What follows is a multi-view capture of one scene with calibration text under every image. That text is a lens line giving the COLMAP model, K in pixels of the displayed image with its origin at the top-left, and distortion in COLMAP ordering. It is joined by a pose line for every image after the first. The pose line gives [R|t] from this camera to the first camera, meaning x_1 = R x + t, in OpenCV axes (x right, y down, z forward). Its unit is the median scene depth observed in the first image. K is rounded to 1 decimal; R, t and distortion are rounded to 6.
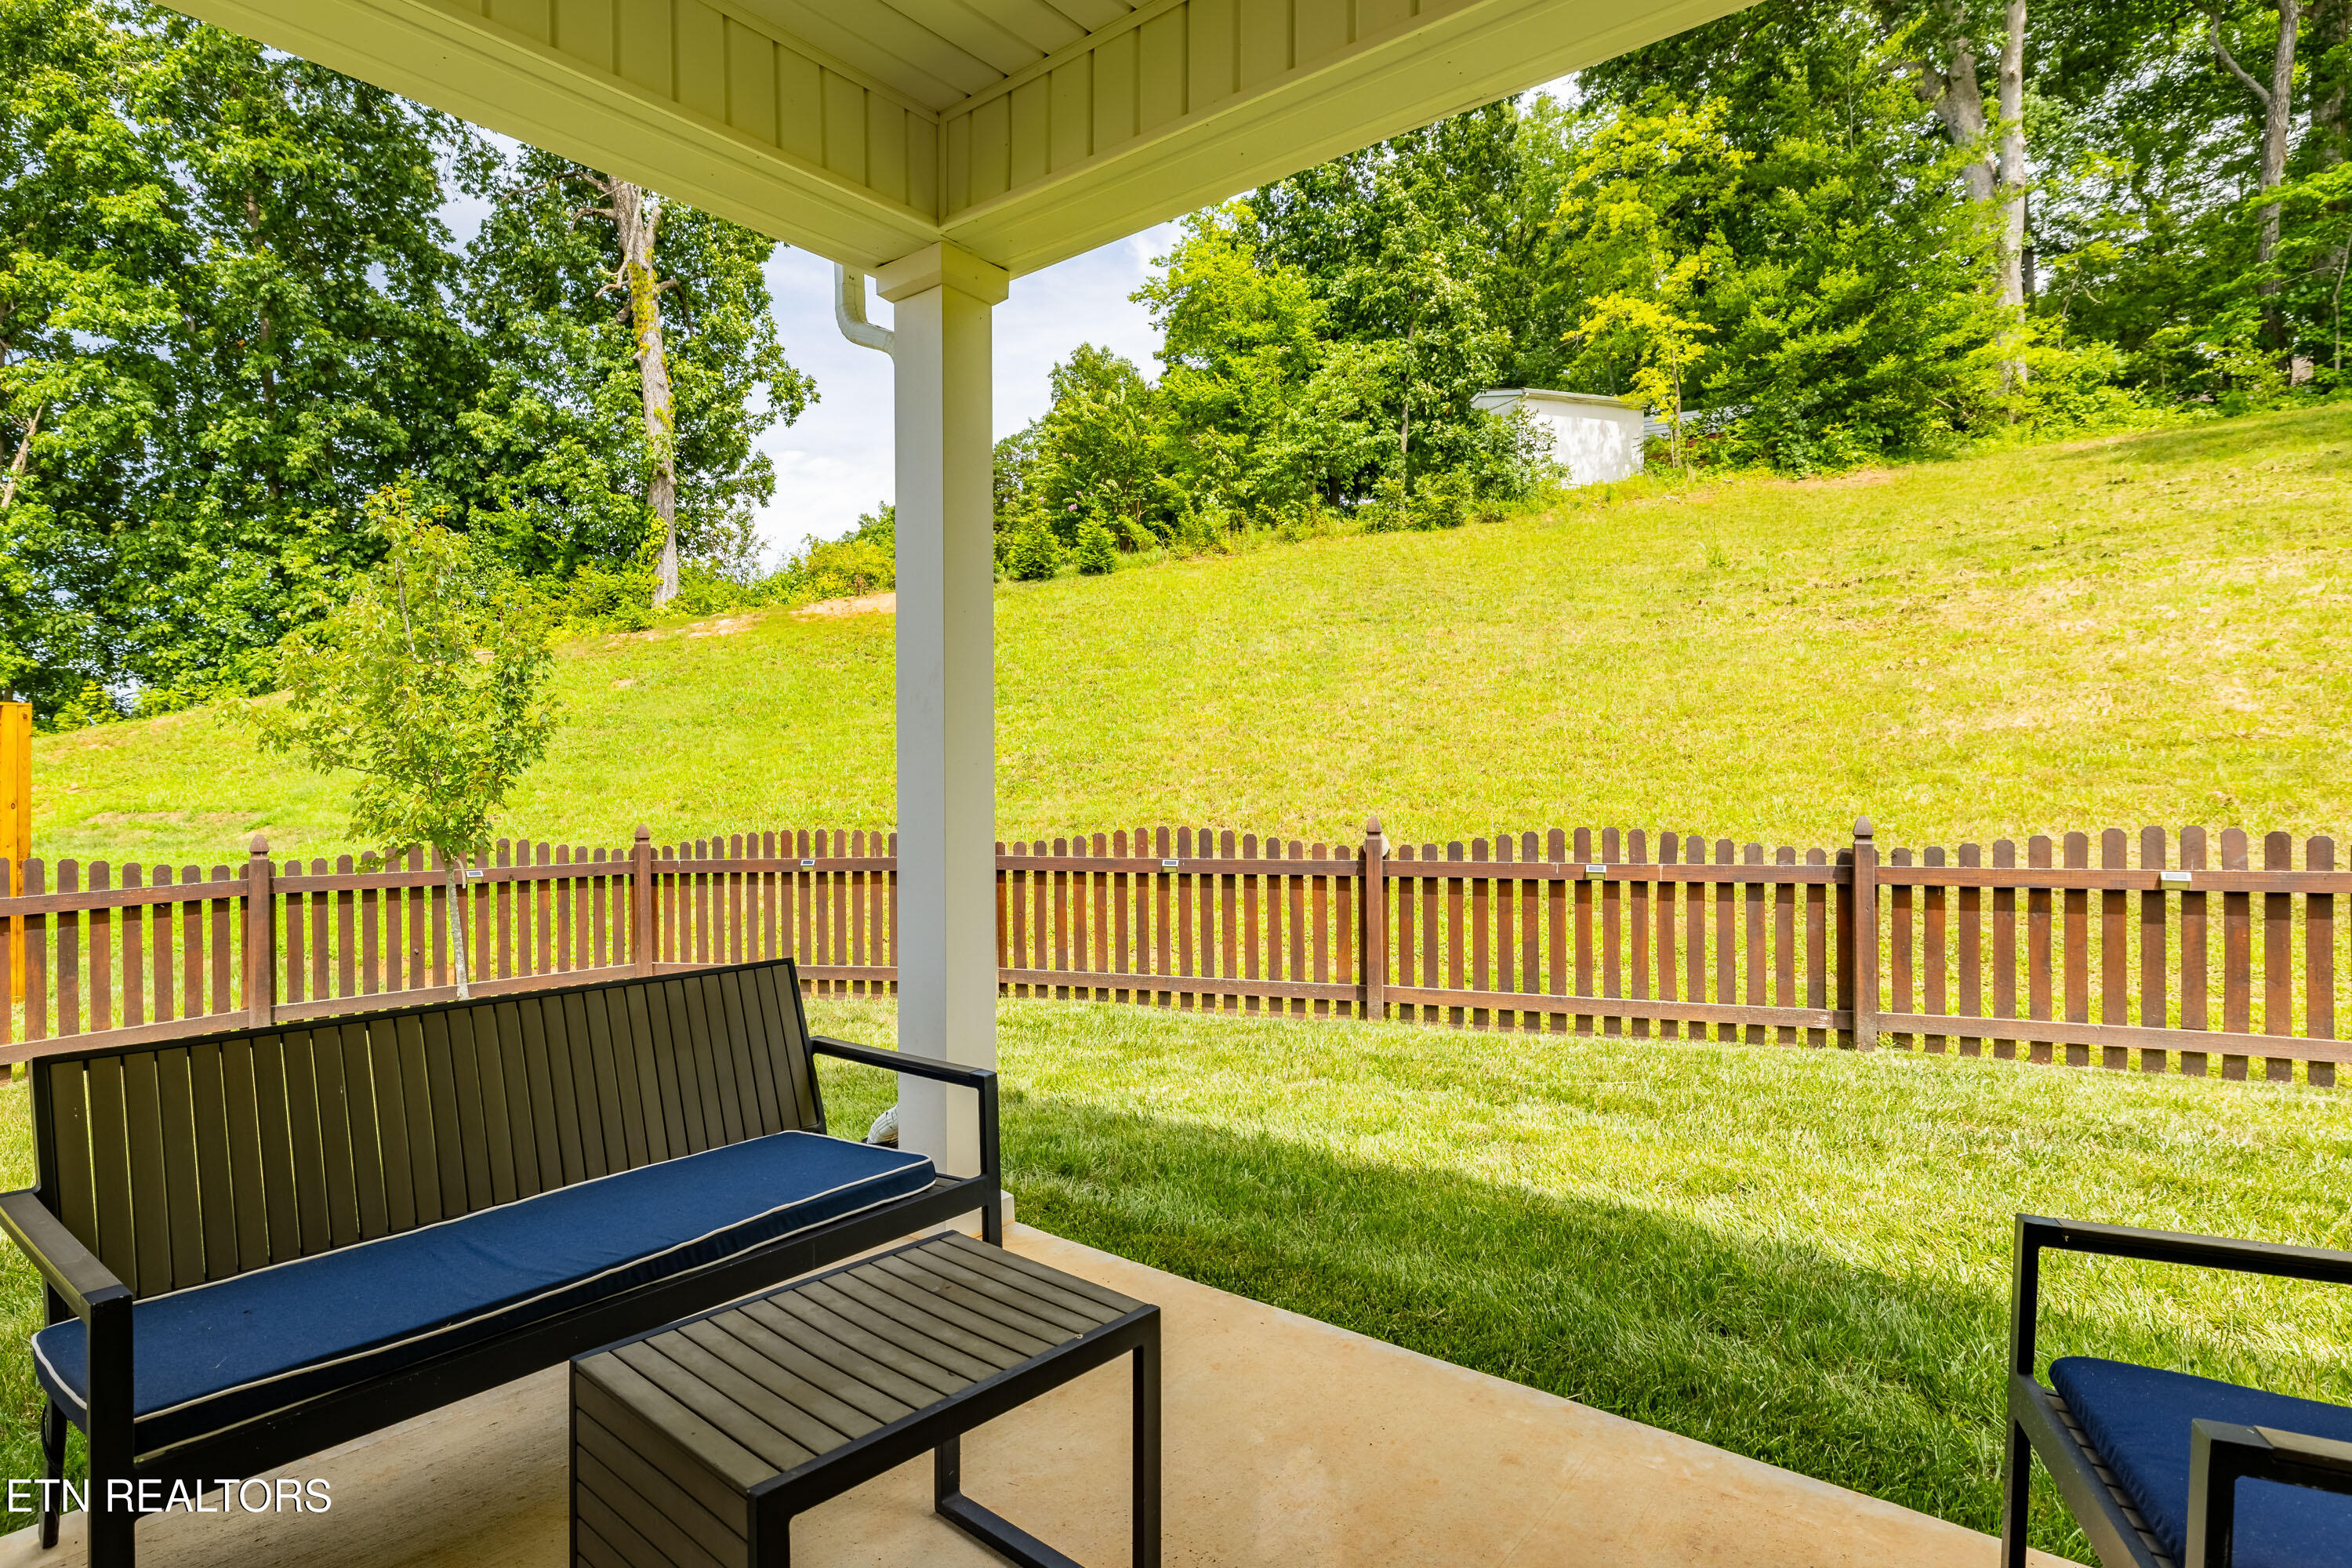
lens RADIAL K [[1234.0, 0, 1058.8], [0, 1234.0, 783.5], [0, 0, 1]] dist [0.005744, 0.001442]
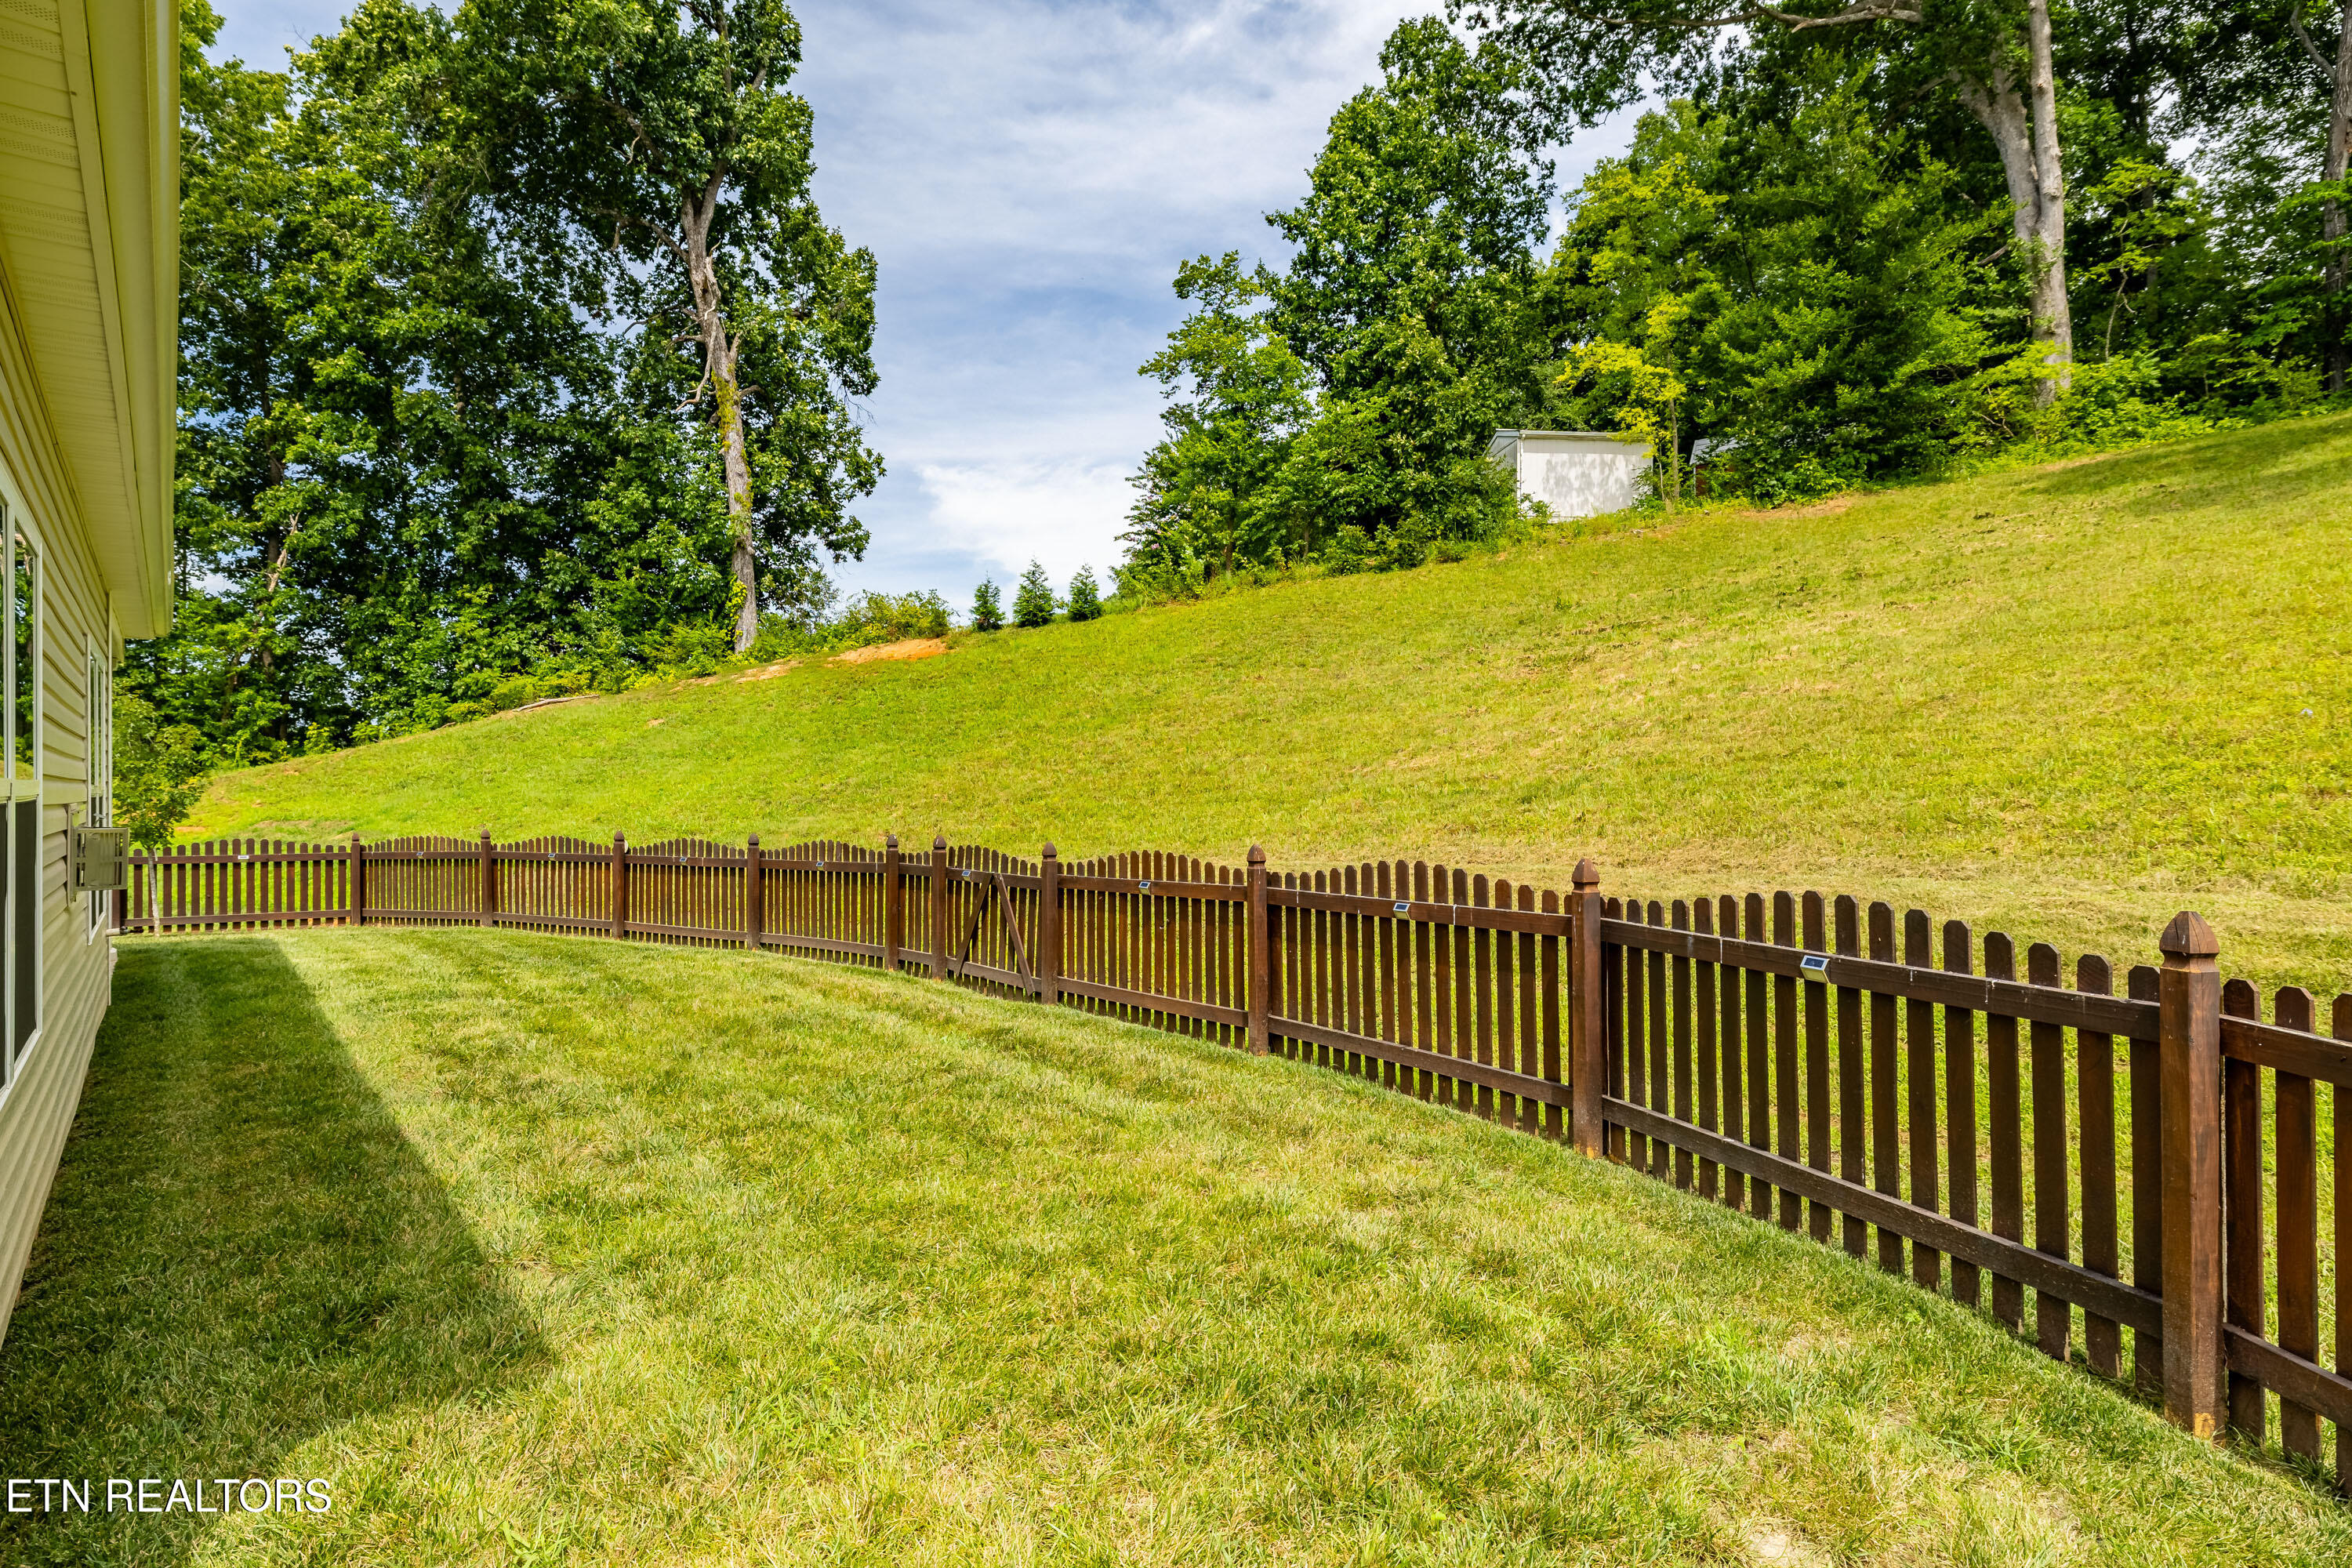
lens RADIAL K [[1316.7, 0, 1191.3], [0, 1316.7, 768.0], [0, 0, 1]] dist [0.011848, 0.000328]
pose [[0.982007, -0.001757, -0.188836, 0.540383], [-0.001647, 0.999839, -0.017868, -0.014464], [0.188837, 0.017857, 0.981846, -0.279313]]
